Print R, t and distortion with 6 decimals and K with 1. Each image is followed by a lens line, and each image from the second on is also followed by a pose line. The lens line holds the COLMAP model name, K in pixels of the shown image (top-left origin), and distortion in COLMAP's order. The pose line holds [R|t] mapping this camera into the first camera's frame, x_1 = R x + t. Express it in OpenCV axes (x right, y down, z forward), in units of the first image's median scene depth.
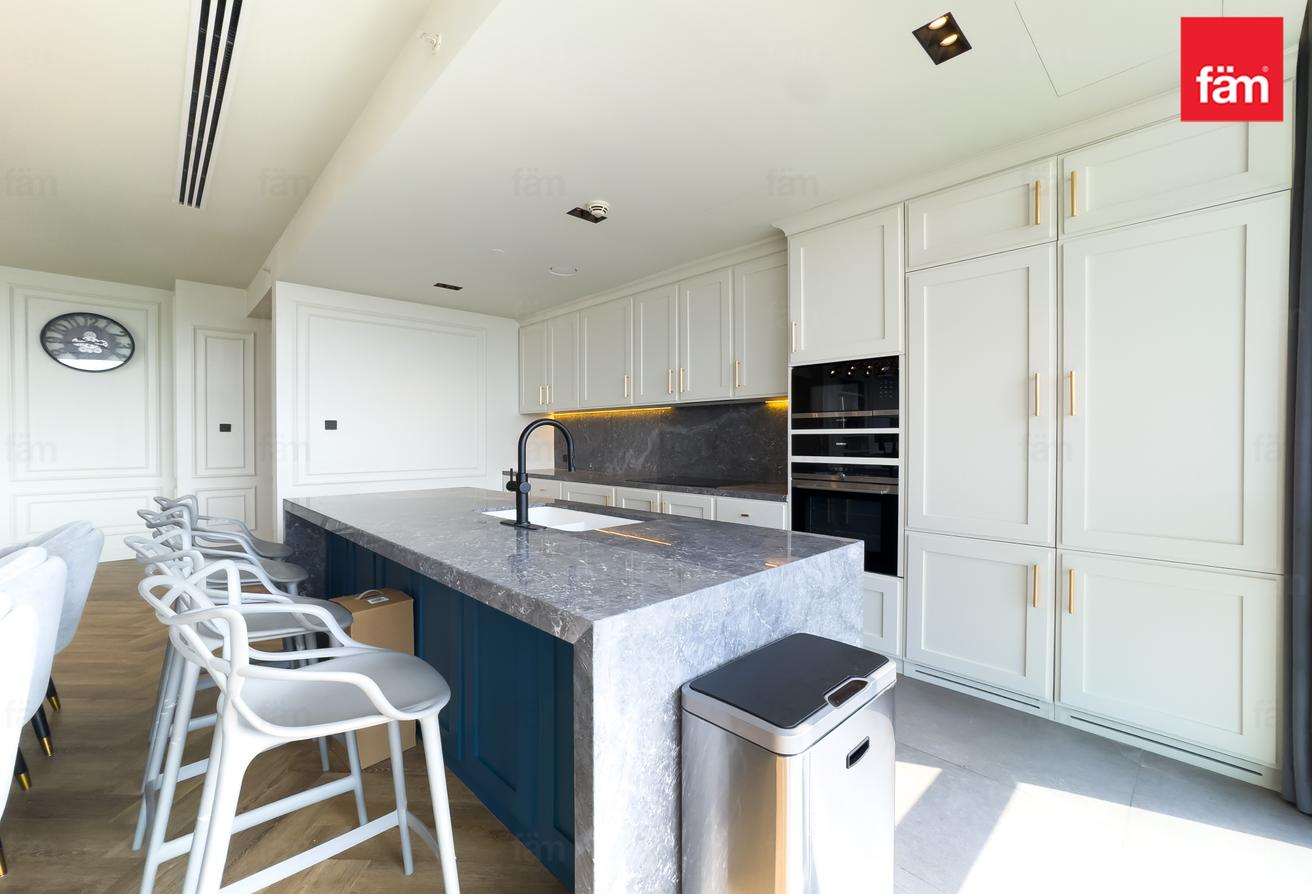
lens RADIAL K [[542.2, 0, 659.7], [0, 542.2, 435.5], [0, 0, 1]] dist [-0.041935, 0.018667]
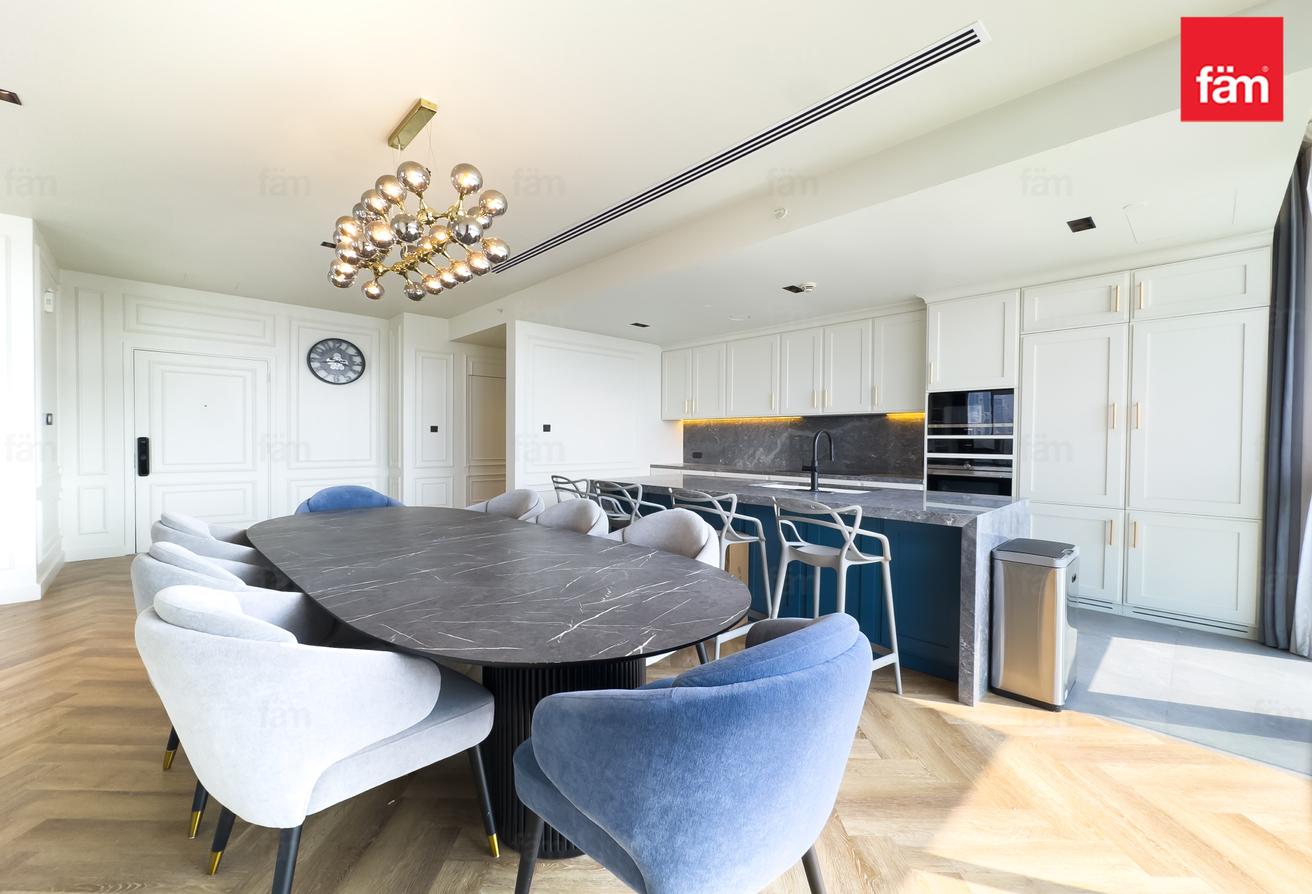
lens RADIAL K [[528.3, 0, 655.4], [0, 528.3, 440.3], [0, 0, 1]] dist [-0.002507, -0.000374]
pose [[0.999971, 0.007609, 0.000685, -0.497388], [-0.007614, 0.999942, 0.007562, -0.002451], [-0.000627, -0.007567, 0.999971, -0.438569]]
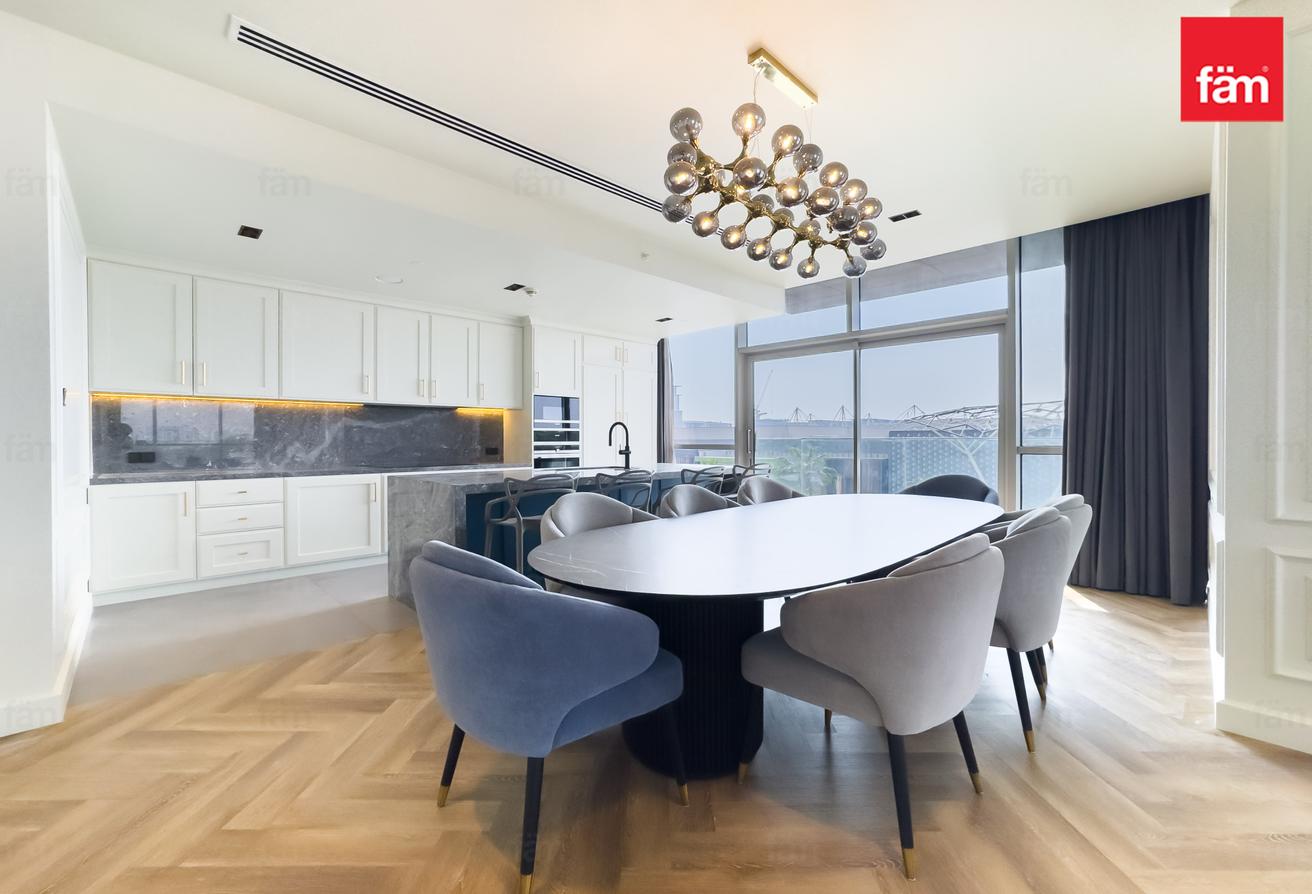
lens RADIAL K [[542.2, 0, 659.7], [0, 542.2, 435.5], [0, 0, 1]] dist [-0.041935, 0.018667]
pose [[-0.022145, 0.007295, 0.999728, -1.648455], [-0.003672, 0.999966, -0.007379, 0.027681], [-0.999748, -0.003835, -0.022118, 0.598906]]
